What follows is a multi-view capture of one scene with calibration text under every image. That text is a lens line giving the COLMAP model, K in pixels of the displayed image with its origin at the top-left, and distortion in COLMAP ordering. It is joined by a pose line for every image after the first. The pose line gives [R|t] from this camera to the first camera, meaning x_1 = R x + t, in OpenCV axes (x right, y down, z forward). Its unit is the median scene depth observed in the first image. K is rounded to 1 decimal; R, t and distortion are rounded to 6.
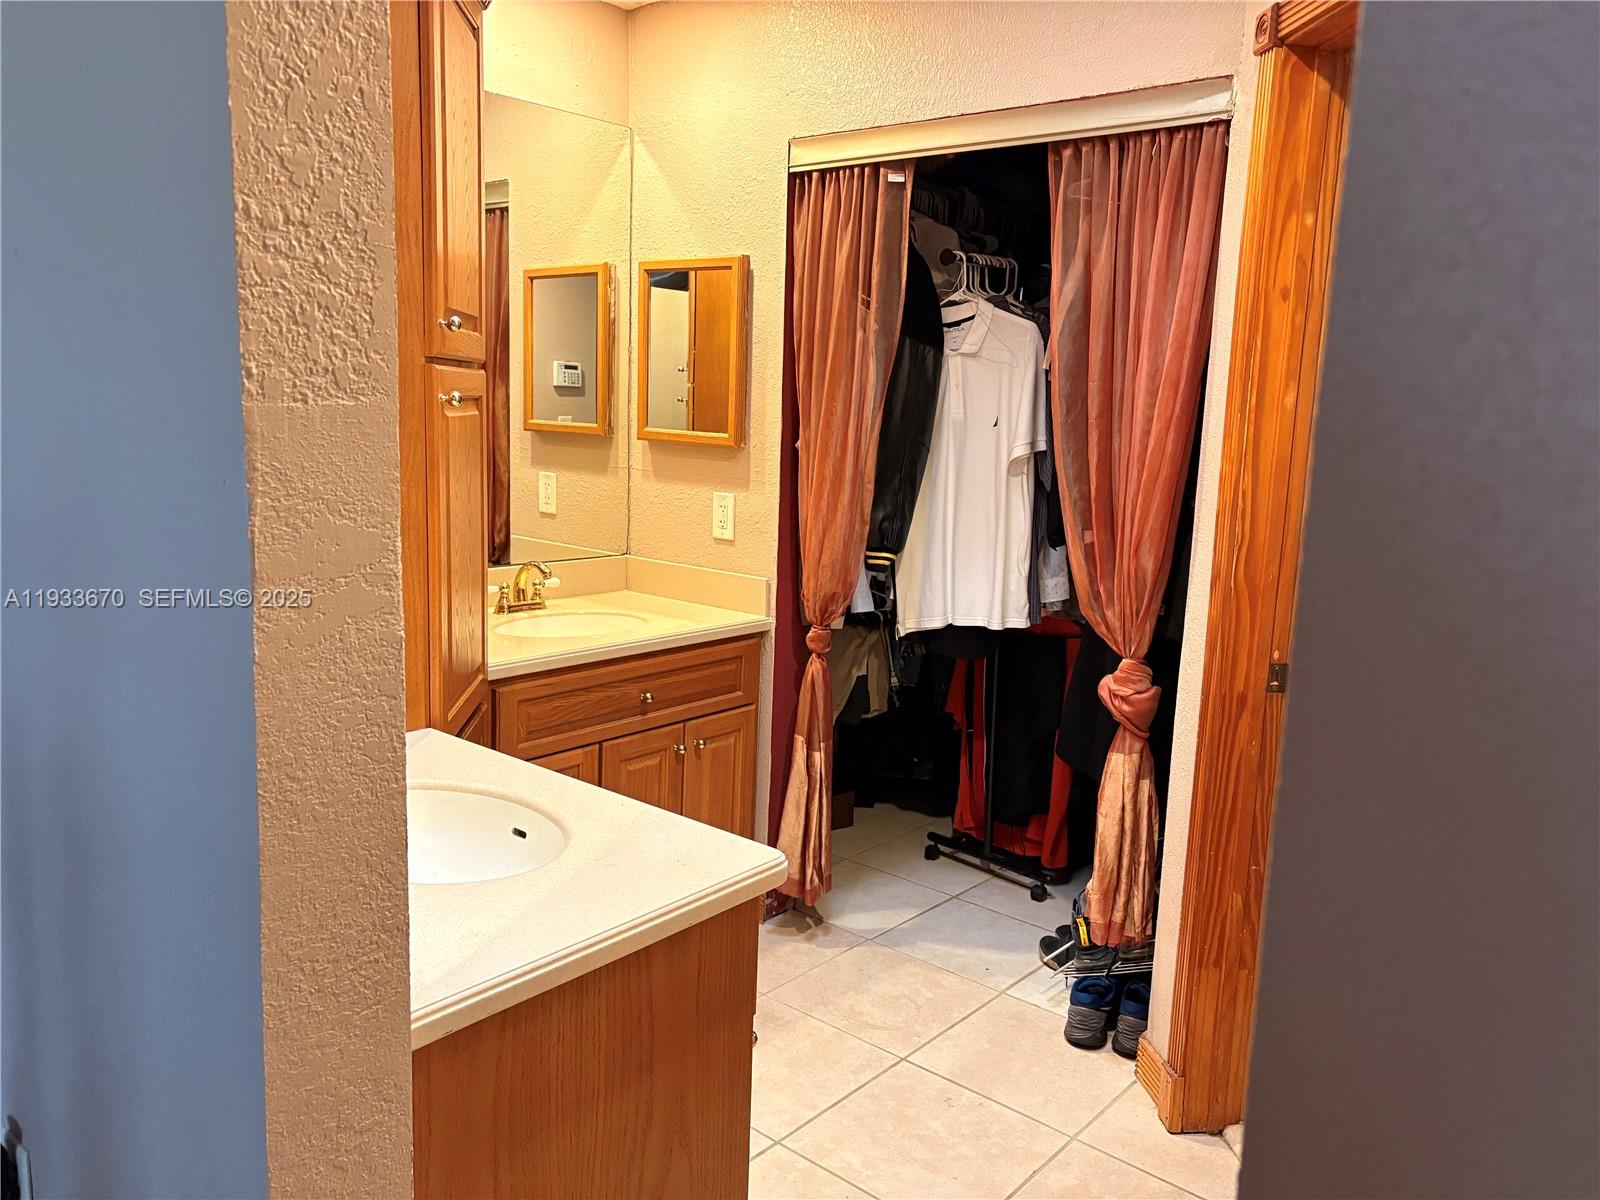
lens RADIAL K [[1215.6, 0, 800.0], [0, 1215.6, 600.0], [0, 0, 1]] dist [0.032128, -0.009041]
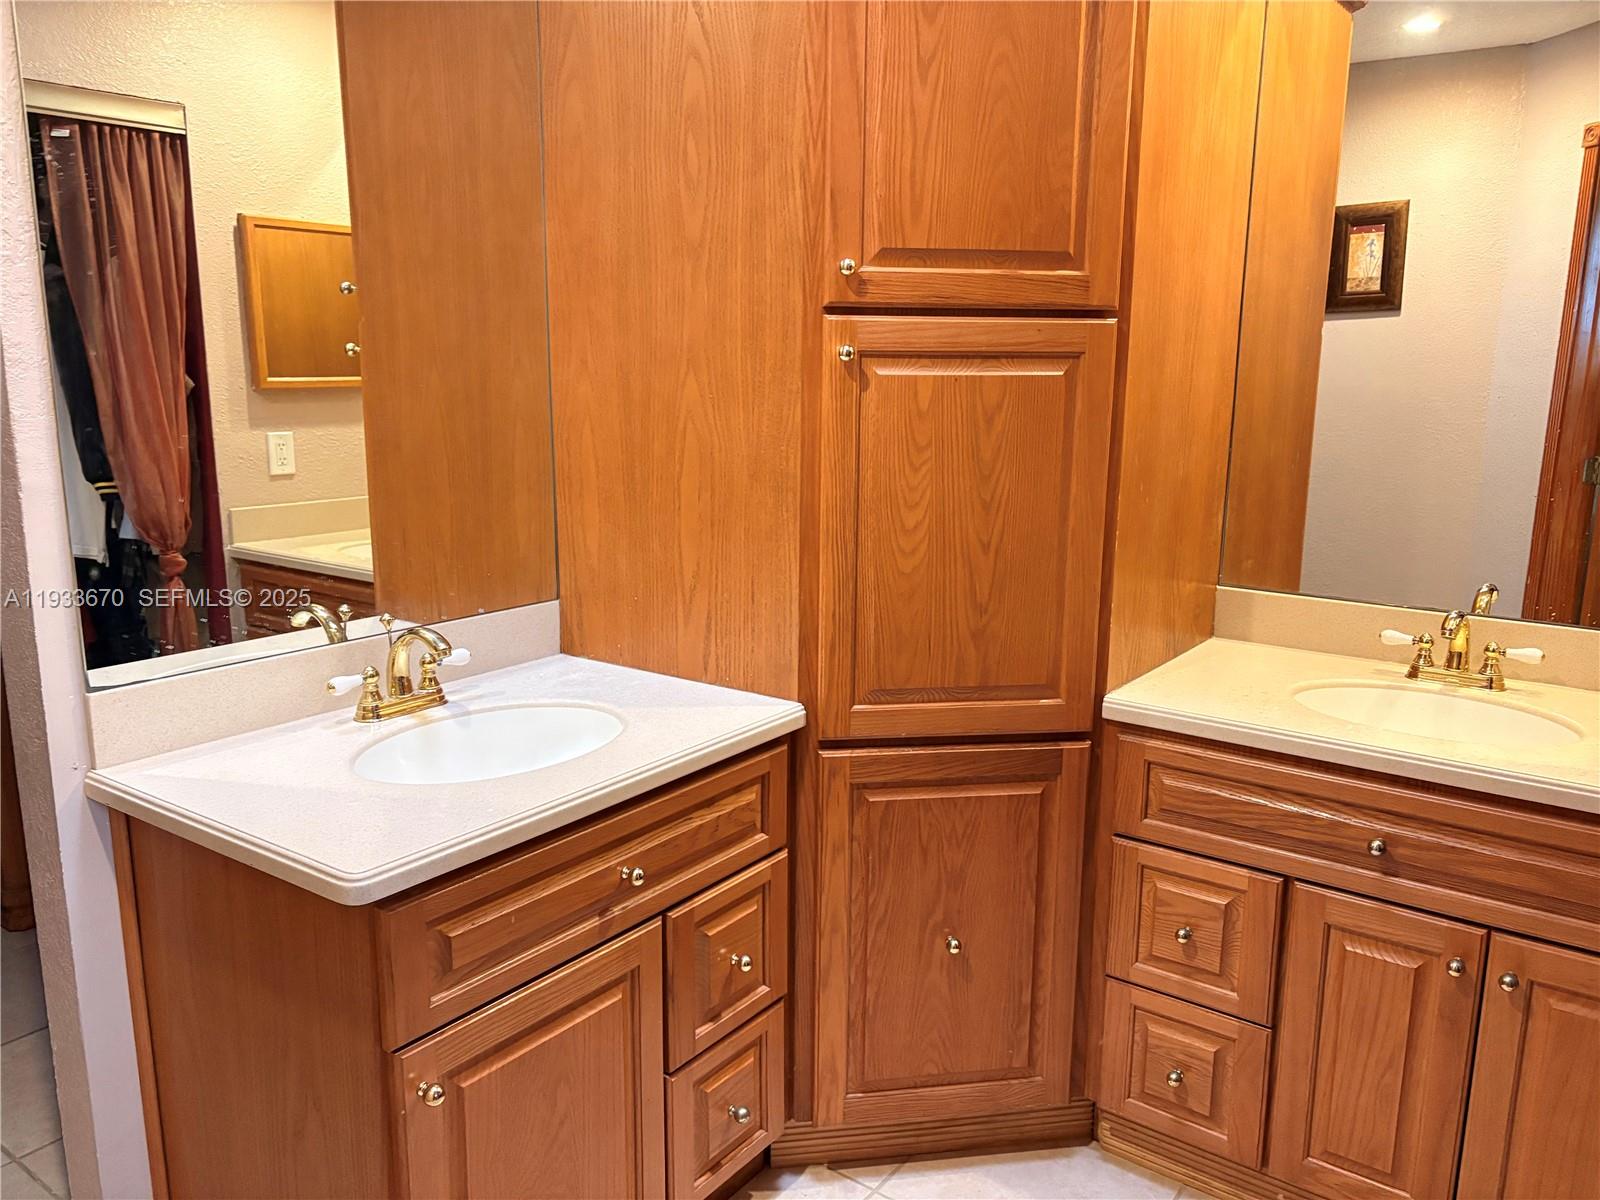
lens RADIAL K [[1215.6, 0, 800.0], [0, 1215.6, 600.0], [0, 0, 1]] dist [0.032128, -0.009041]
pose [[0.068685, 0.193778, -0.978638, 0.857657], [-0.144009, 0.972607, 0.182477, -0.217557], [0.987190, 0.128400, 0.094709, 1.335004]]
